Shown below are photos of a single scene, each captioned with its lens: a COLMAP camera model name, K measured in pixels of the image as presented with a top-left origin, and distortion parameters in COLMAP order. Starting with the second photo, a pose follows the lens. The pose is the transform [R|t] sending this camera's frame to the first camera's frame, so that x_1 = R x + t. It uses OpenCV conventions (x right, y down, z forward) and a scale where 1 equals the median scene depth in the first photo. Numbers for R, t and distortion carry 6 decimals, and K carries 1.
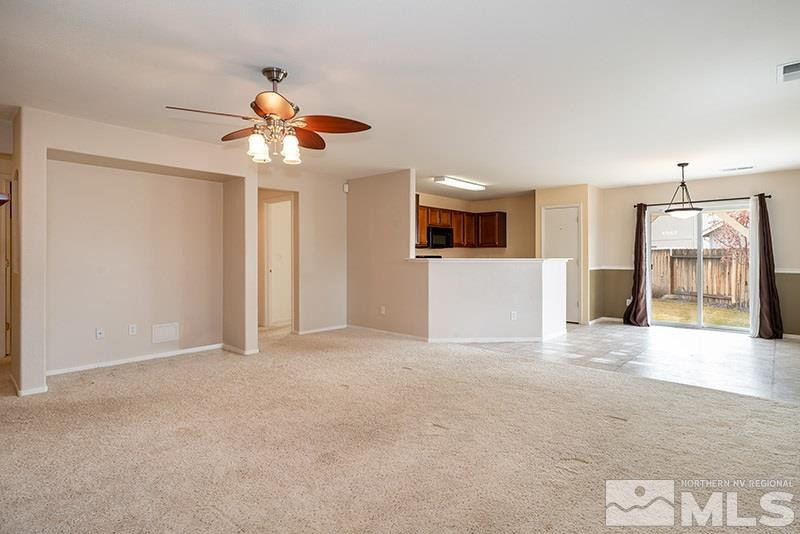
lens RADIAL K [[415.8, 0, 400.5], [0, 415.8, 256.0], [0, 0, 1]] dist [0.000380, 0.000275]
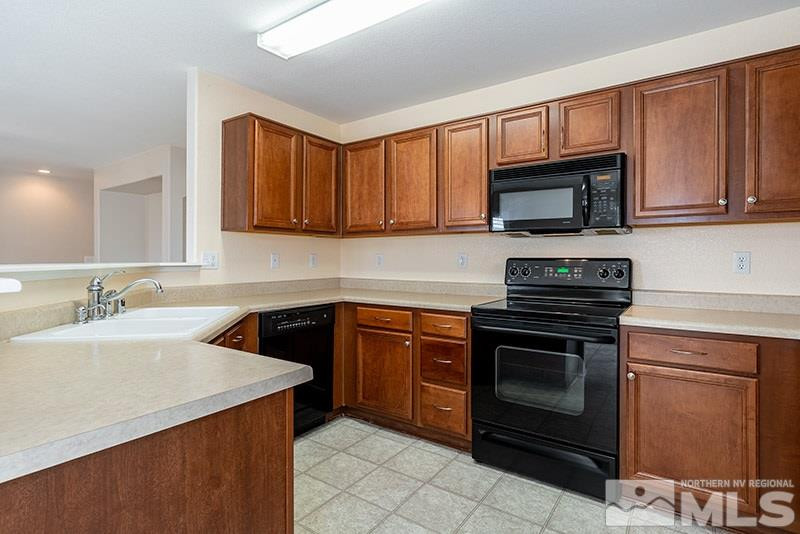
lens RADIAL K [[407.5, 0, 400.0], [0, 407.5, 267.0], [0, 0, 1]] dist [-0.001898, -0.000636]
pose [[0.111345, 0.017194, -0.993633, 0.419334], [-0.002456, 0.999852, 0.017027, 0.001483], [0.993779, 0.000545, 0.111371, 0.962992]]
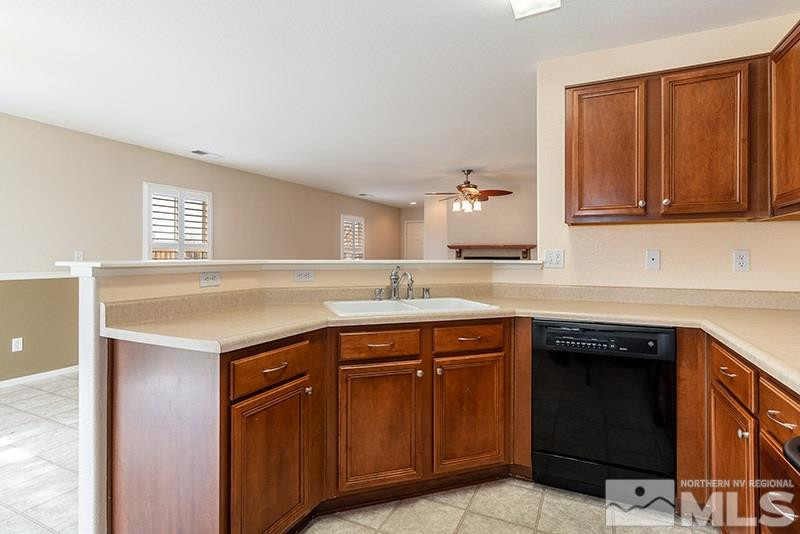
lens RADIAL K [[399.3, 0, 402.5], [0, 399.3, 254.7], [0, 0, 1]] dist [-0.000443, -0.000051]
pose [[-0.958985, -0.005485, -0.283403, 0.249121], [-0.005183, 0.999985, -0.001816, 0.000585], [0.283409, -0.000273, -0.958999, 1.126602]]
